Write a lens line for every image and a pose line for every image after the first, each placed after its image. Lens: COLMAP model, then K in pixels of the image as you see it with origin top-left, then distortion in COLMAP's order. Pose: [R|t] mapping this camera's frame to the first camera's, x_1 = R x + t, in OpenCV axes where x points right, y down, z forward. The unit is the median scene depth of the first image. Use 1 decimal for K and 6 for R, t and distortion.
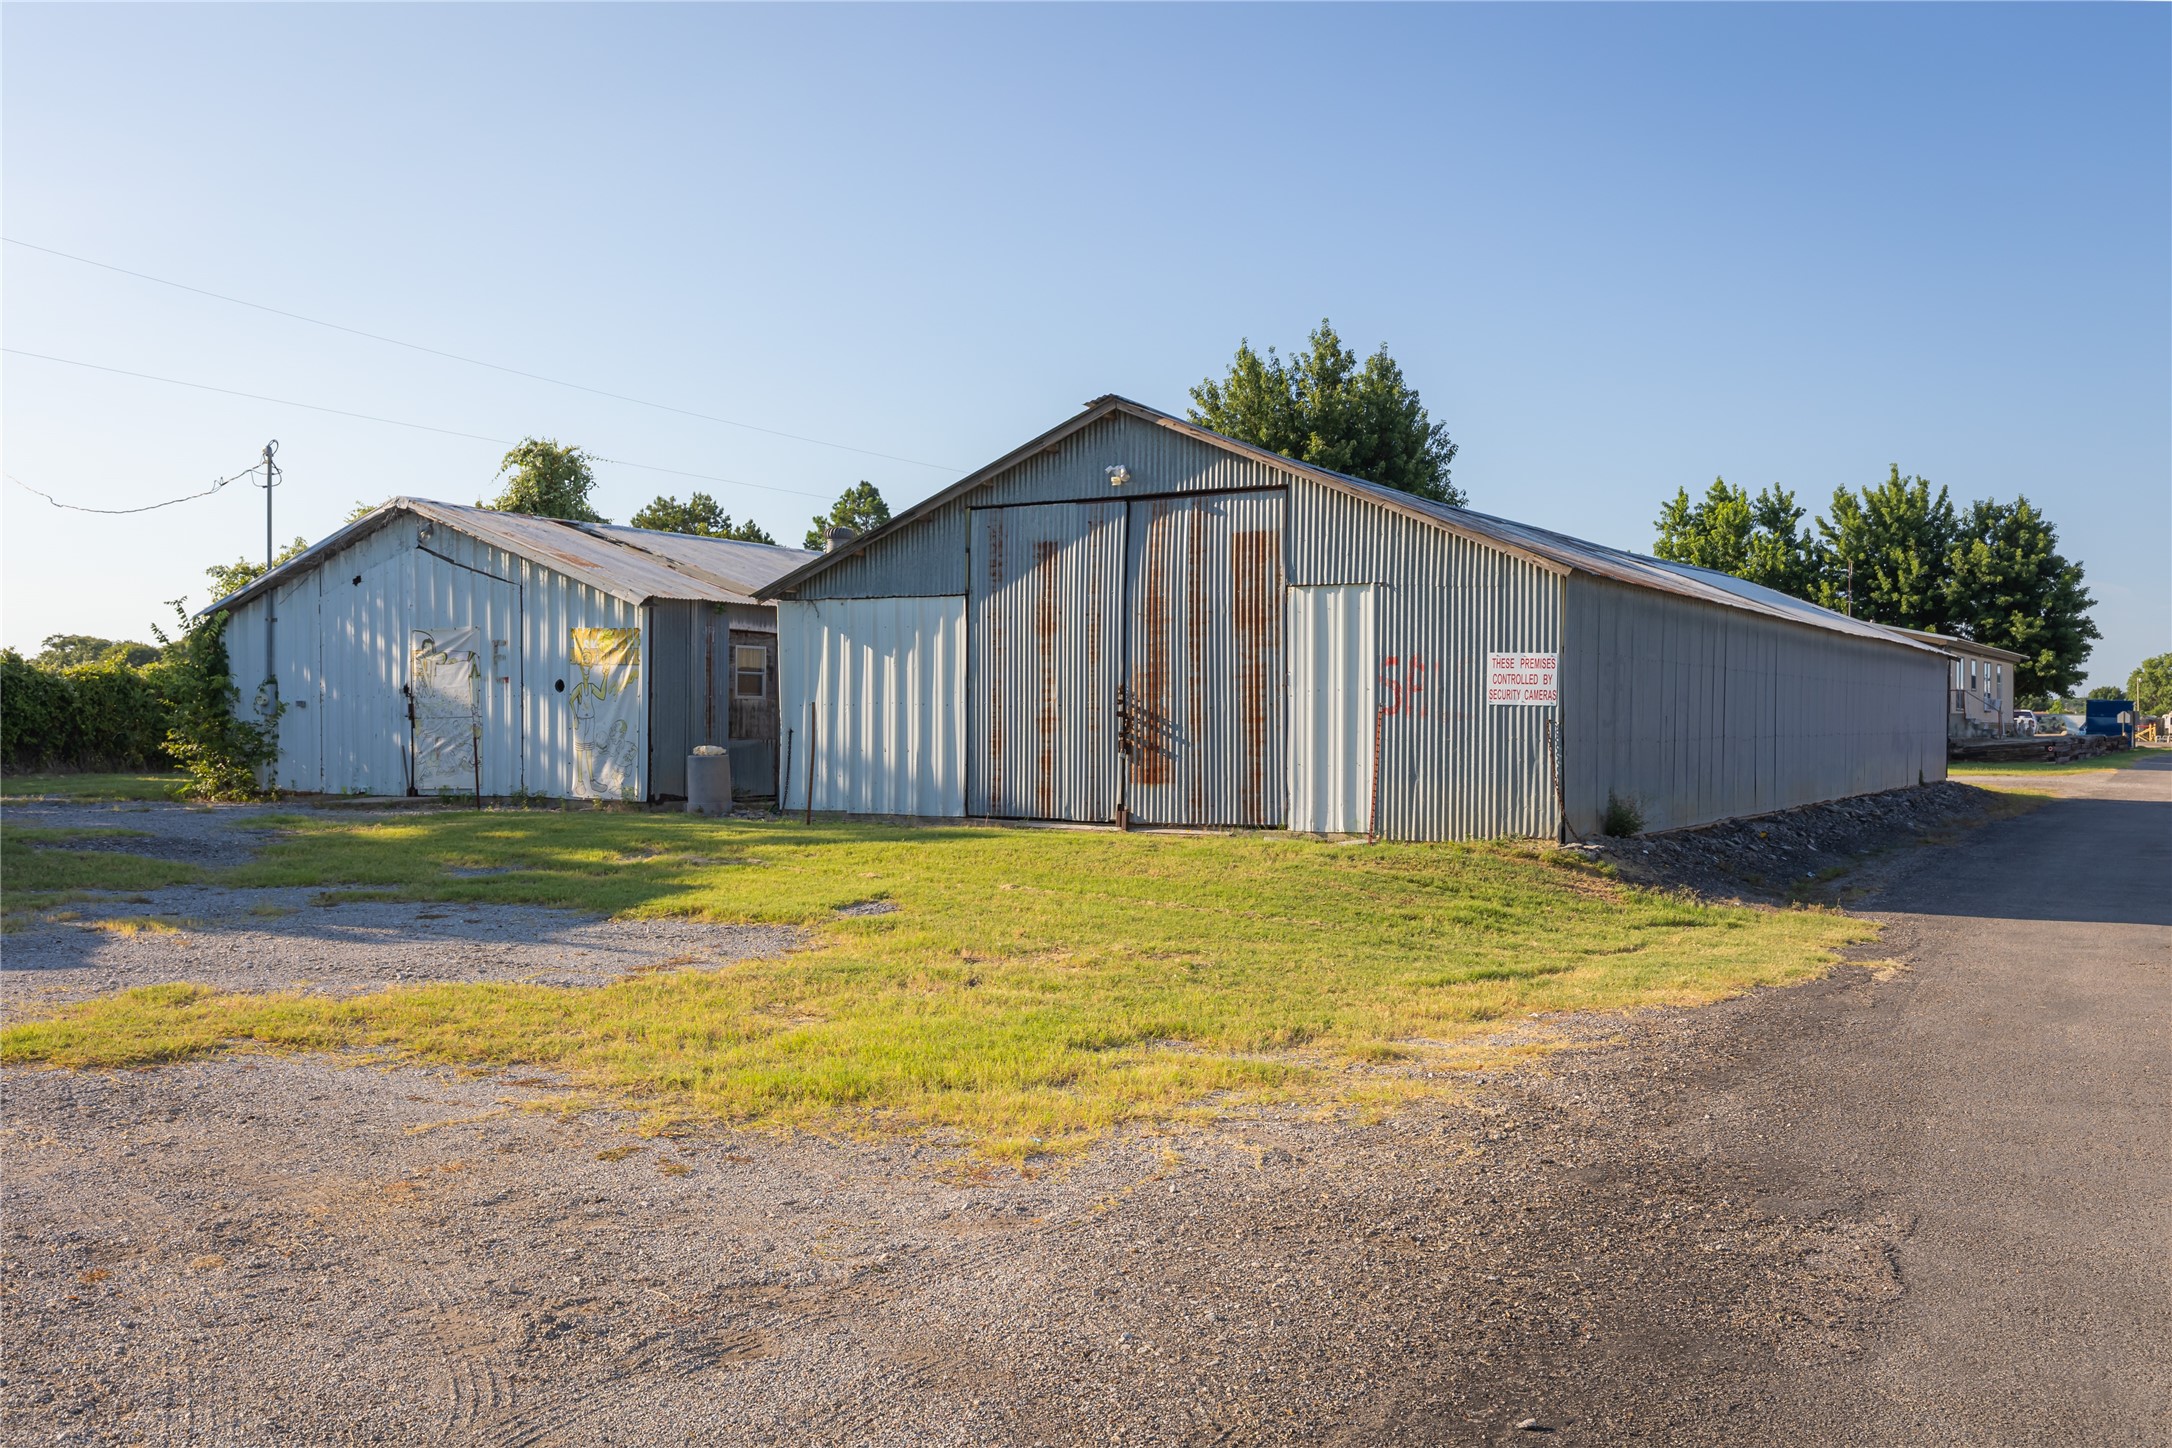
lens RADIAL K [[1958.7, 0, 1086.0], [0, 1958.7, 727.6], [0, 0, 1]] dist [-0.007612, 0.001125]
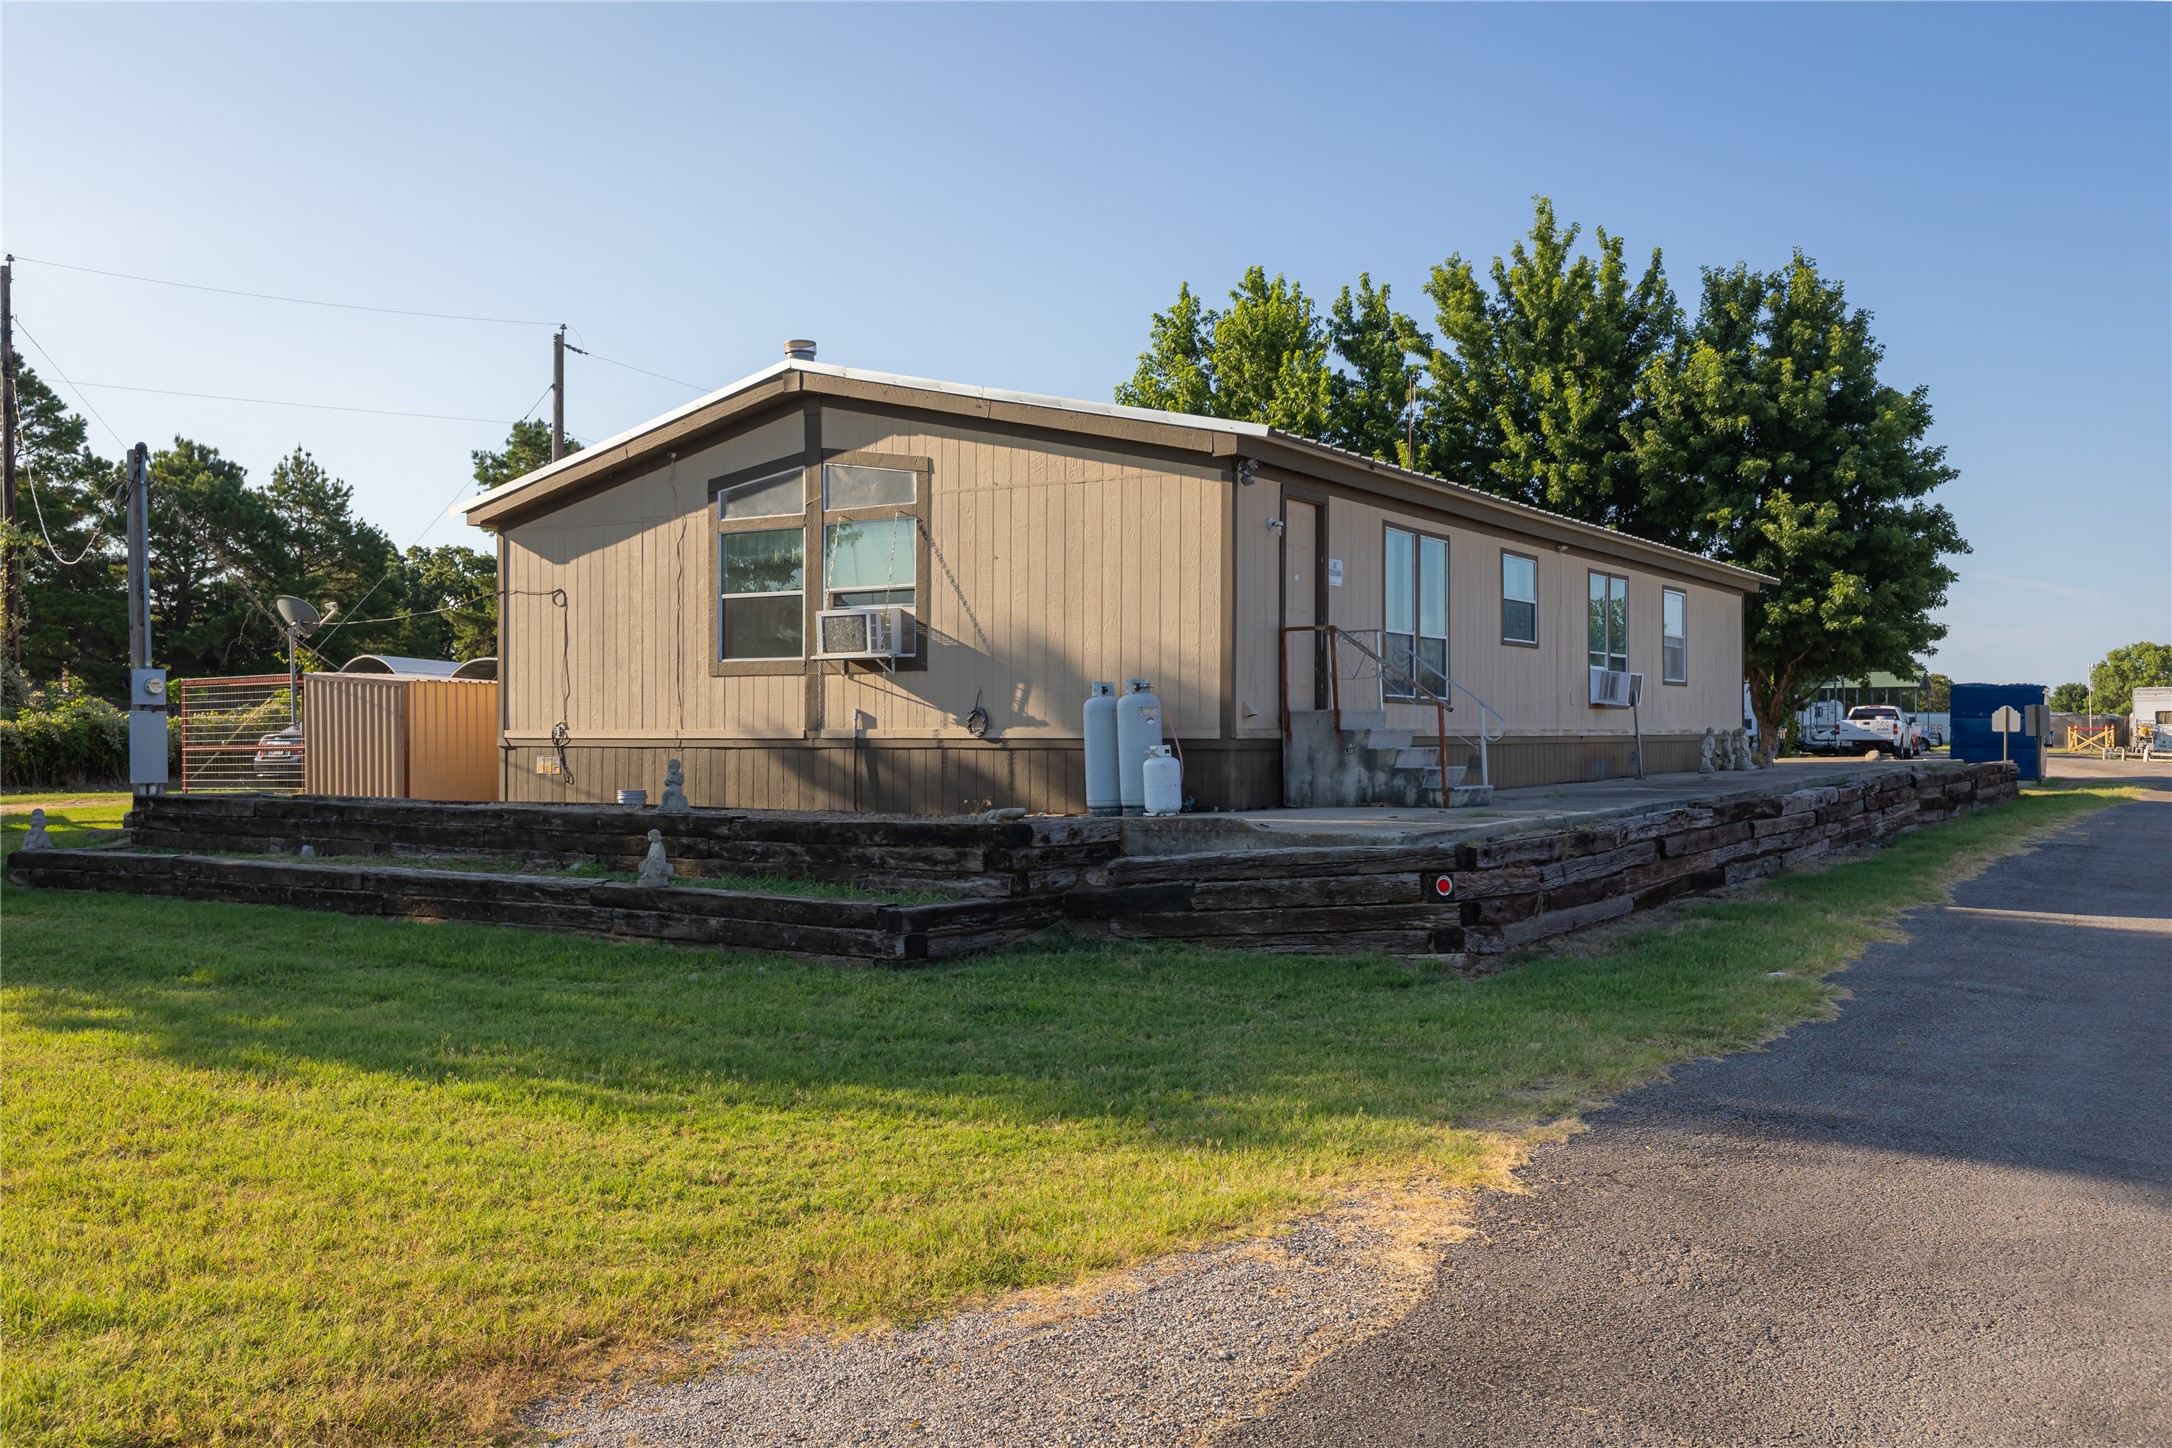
lens RADIAL K [[1833.7, 0, 1087.5], [0, 1833.7, 726.0], [0, 0, 1]] dist [0.011255, 0.004843]
pose [[0.999907, -0.000632, -0.013629, 0.309748], [0.000636, 1.000000, 0.000297, -0.003811], [0.013629, -0.000306, 0.999907, 0.548154]]
